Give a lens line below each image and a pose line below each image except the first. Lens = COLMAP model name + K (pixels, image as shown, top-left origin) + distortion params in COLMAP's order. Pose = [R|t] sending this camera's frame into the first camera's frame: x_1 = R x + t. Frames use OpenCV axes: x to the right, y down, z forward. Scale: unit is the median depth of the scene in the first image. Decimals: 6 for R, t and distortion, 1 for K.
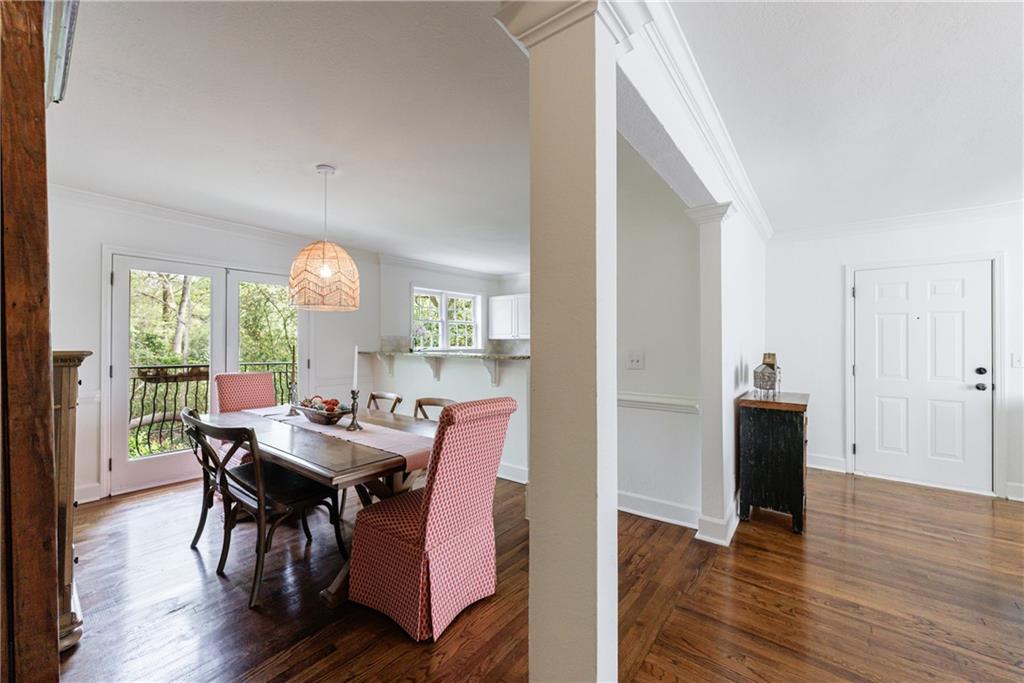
lens RADIAL K [[396.6, 0, 524.8], [0, 396.6, 339.6], [0, 0, 1]] dist [0.000418, -0.001264]
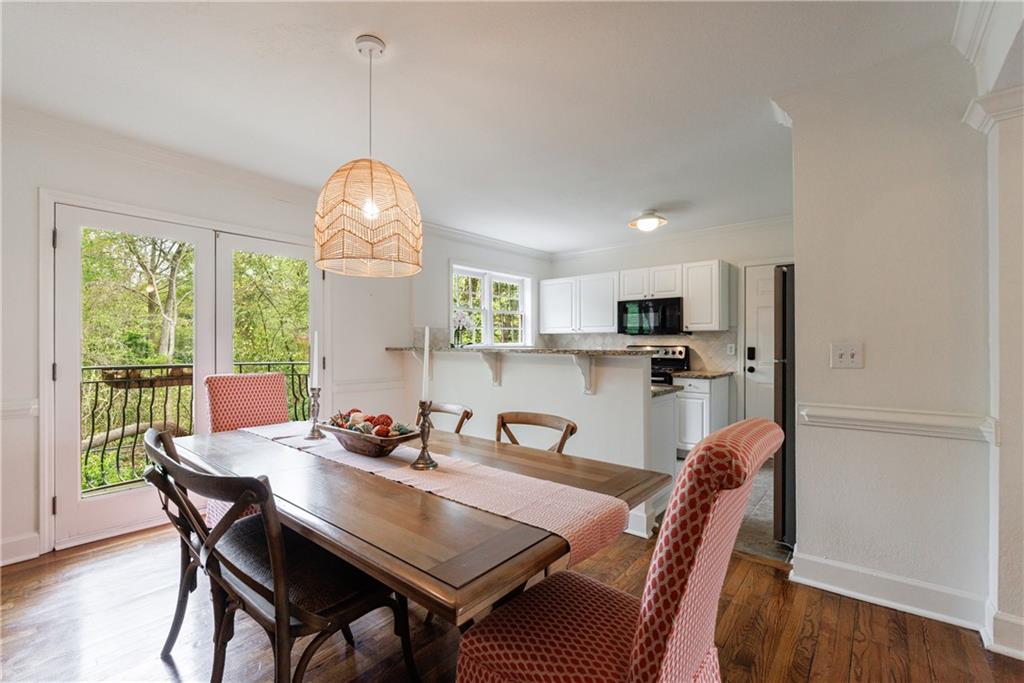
lens RADIAL K [[437.4, 0, 521.9], [0, 437.4, 344.0], [0, 0, 1]] dist [-0.002959, -0.000461]
pose [[0.999413, -0.002113, -0.034190, -0.205597], [0.002291, 0.999984, 0.005153, 0.030740], [0.034178, -0.005228, 0.999402, 0.273138]]
